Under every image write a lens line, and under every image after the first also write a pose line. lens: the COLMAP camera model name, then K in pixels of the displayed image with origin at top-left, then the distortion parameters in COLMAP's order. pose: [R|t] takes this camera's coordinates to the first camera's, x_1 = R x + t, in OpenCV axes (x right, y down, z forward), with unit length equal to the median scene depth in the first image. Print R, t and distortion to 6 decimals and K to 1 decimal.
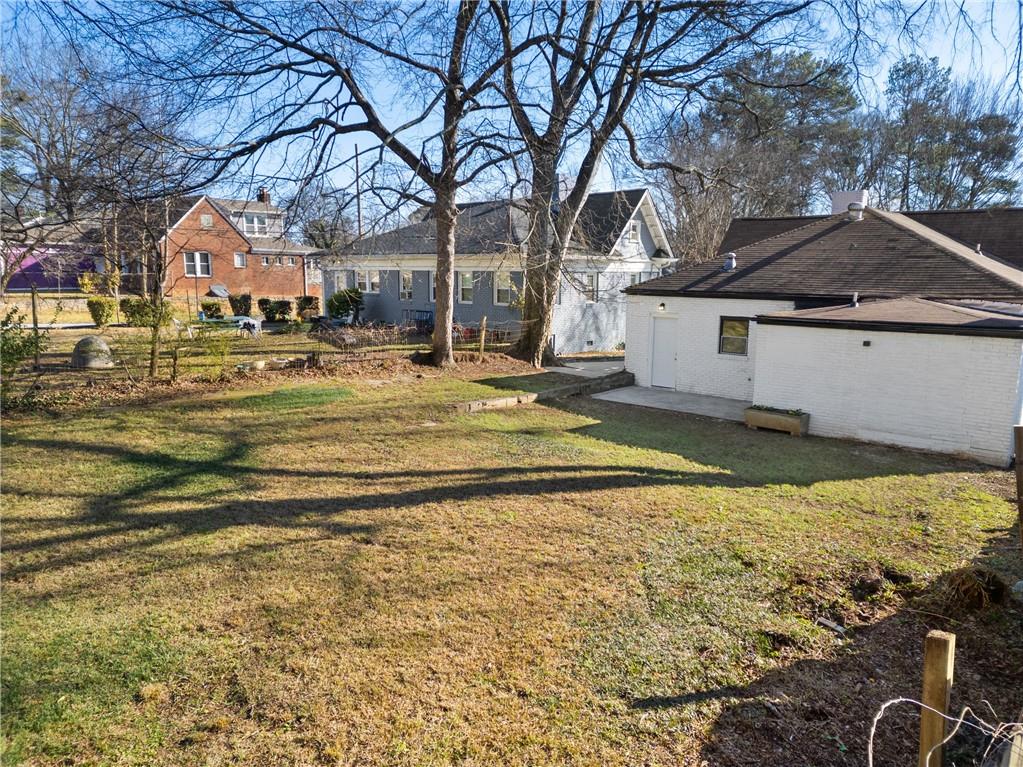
lens RADIAL K [[701.7, 0, 511.5], [0, 701.7, 383.5], [0, 0, 1]] dist [0.052889, -0.004279]
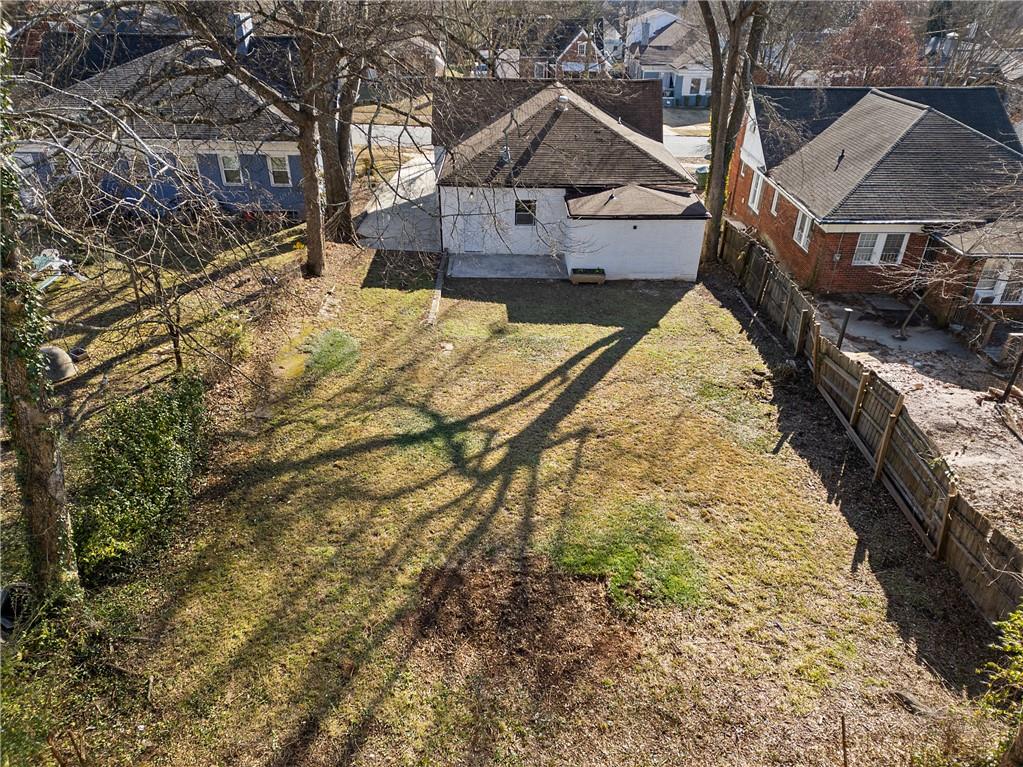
lens RADIAL K [[701.7, 0, 511.5], [0, 701.7, 383.5], [0, 0, 1]] dist [0.052889, -0.004279]
pose [[0.760939, -0.322136, 0.563205, -1.473988], [0.101549, 0.916474, 0.386994, -0.716083], [-0.640827, -0.237286, 0.730093, -0.276460]]
